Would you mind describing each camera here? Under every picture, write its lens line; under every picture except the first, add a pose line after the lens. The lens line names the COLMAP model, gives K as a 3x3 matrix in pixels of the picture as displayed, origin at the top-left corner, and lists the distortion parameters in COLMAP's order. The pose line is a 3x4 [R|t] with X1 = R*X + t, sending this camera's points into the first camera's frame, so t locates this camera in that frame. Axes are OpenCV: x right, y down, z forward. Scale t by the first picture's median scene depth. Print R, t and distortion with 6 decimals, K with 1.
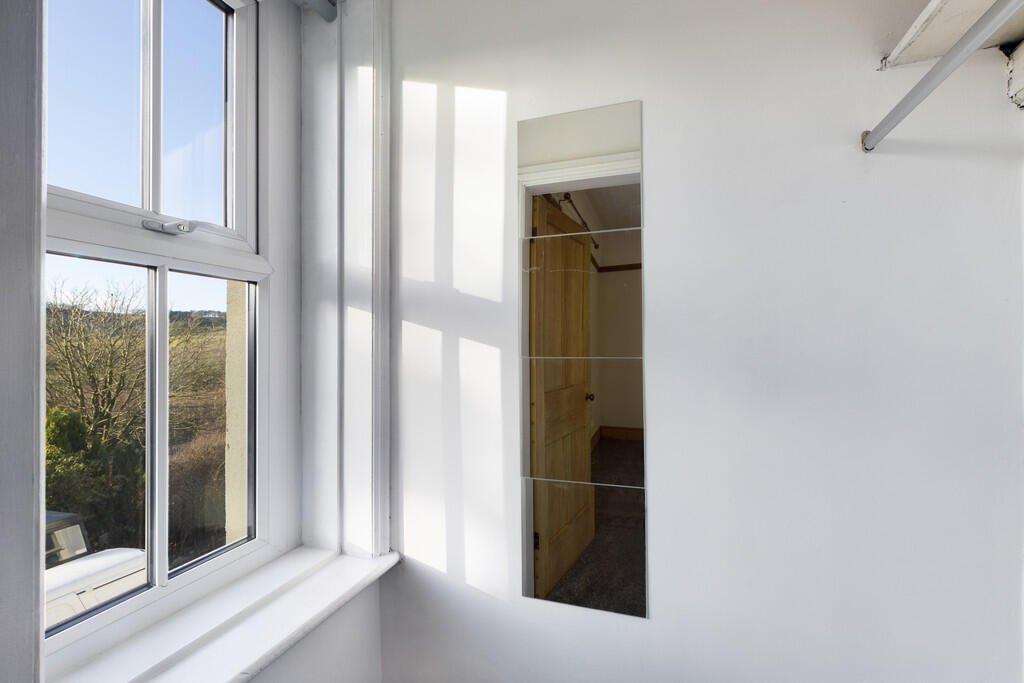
lens RADIAL K [[448.9, 0, 511.6], [0, 448.9, 344.7], [0, 0, 1]] dist [-0.000284, -0.000010]
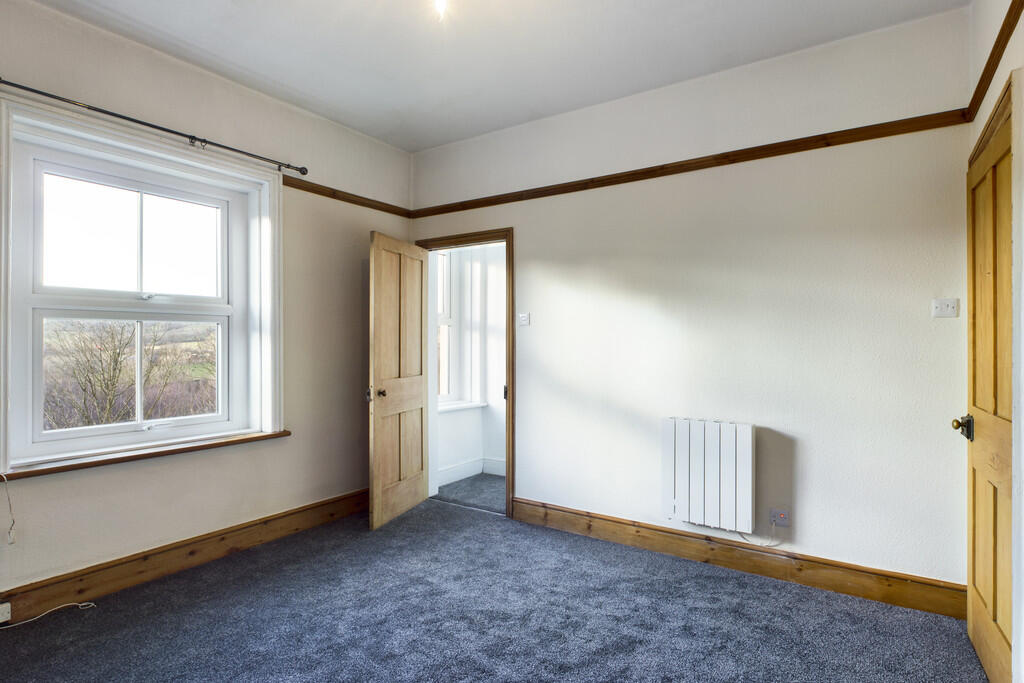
lens RADIAL K [[542.6, 0, 510.9], [0, 542.6, 344.3], [0, 0, 1]] dist [0.003156, -0.000271]
pose [[0.962876, -0.002161, -0.269936, 1.058516], [0.003740, 0.999979, 0.005337, -0.005267], [0.269919, -0.006148, 0.962863, -2.986084]]
